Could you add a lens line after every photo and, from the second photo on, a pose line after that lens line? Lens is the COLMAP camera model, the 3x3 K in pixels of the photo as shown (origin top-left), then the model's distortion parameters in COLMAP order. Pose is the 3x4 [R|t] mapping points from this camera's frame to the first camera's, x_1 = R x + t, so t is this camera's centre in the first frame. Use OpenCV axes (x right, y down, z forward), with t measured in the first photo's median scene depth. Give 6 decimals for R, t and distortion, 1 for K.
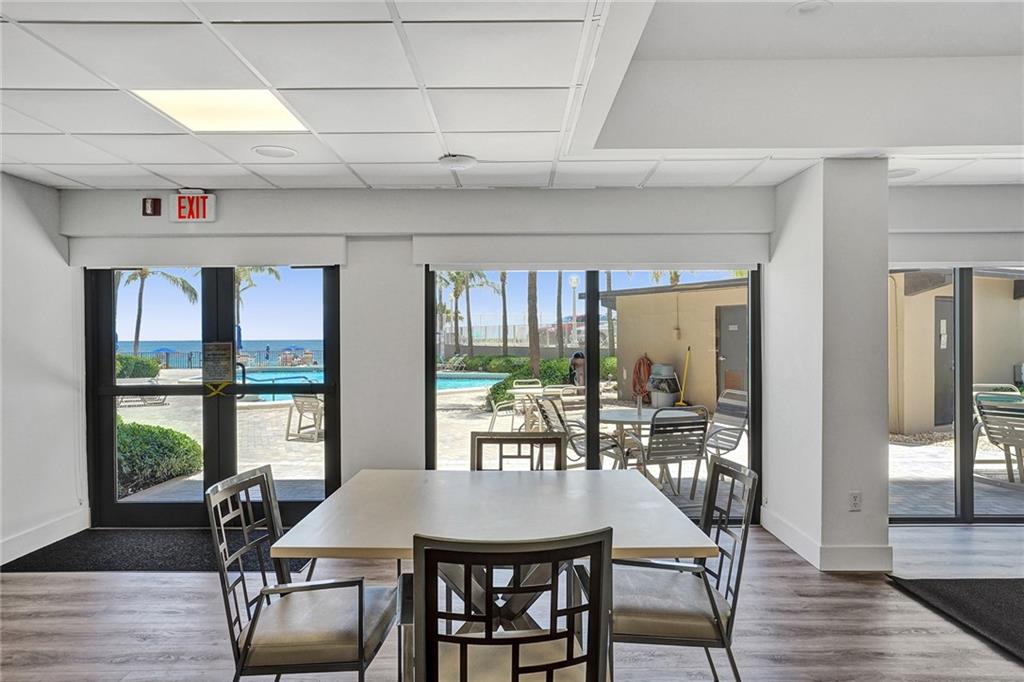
lens RADIAL K [[721.9, 0, 512.0], [0, 721.9, 341.0], [0, 0, 1]] dist [0.065393, 0.000424]
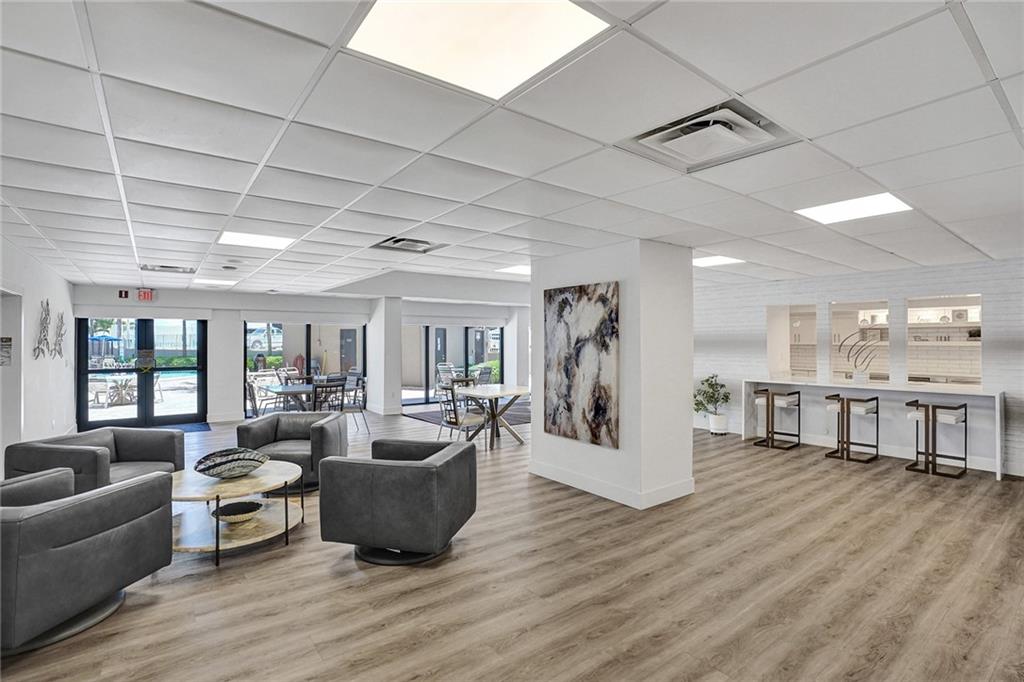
lens RADIAL K [[474.7, 0, 518.4], [0, 474.7, 339.8], [0, 0, 1]] dist [-0.074450, 0.028080]
pose [[0.794036, 0.006504, 0.607837, -0.342648], [0.000382, 0.999937, -0.011198, -0.014185], [-0.607871, 0.009124, 0.793983, -0.926260]]
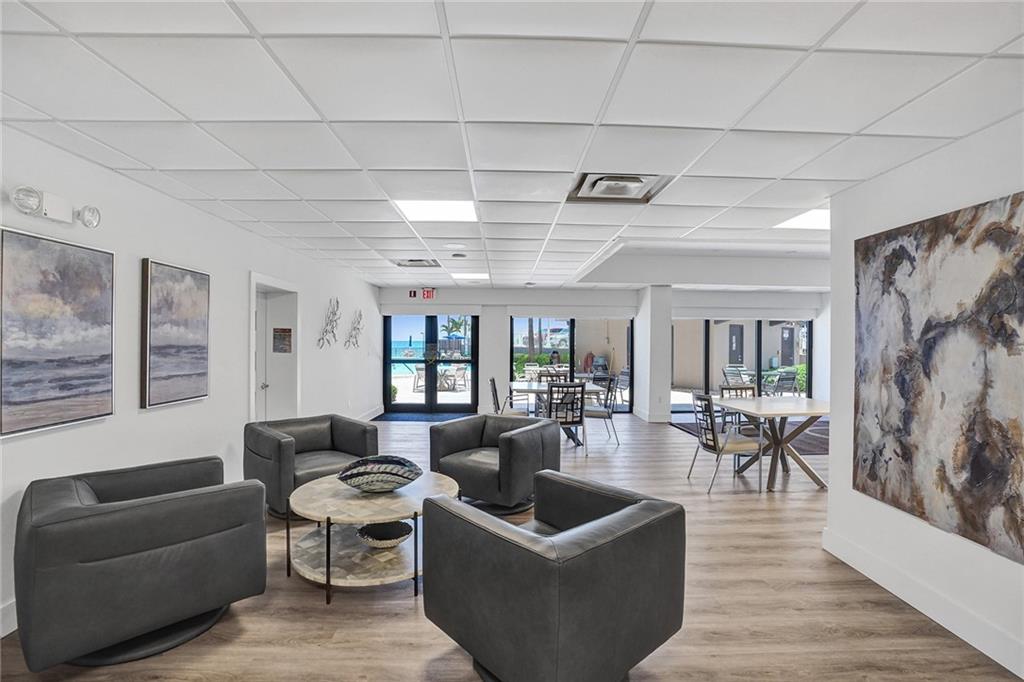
lens RADIAL K [[474.7, 0, 518.4], [0, 474.7, 339.8], [0, 0, 1]] dist [-0.074450, 0.028080]
pose [[0.999403, 0.011798, 0.032464, -0.141319], [-0.011571, 0.999907, -0.007178, -0.002922], [-0.032546, 0.006798, 0.999447, -0.730886]]
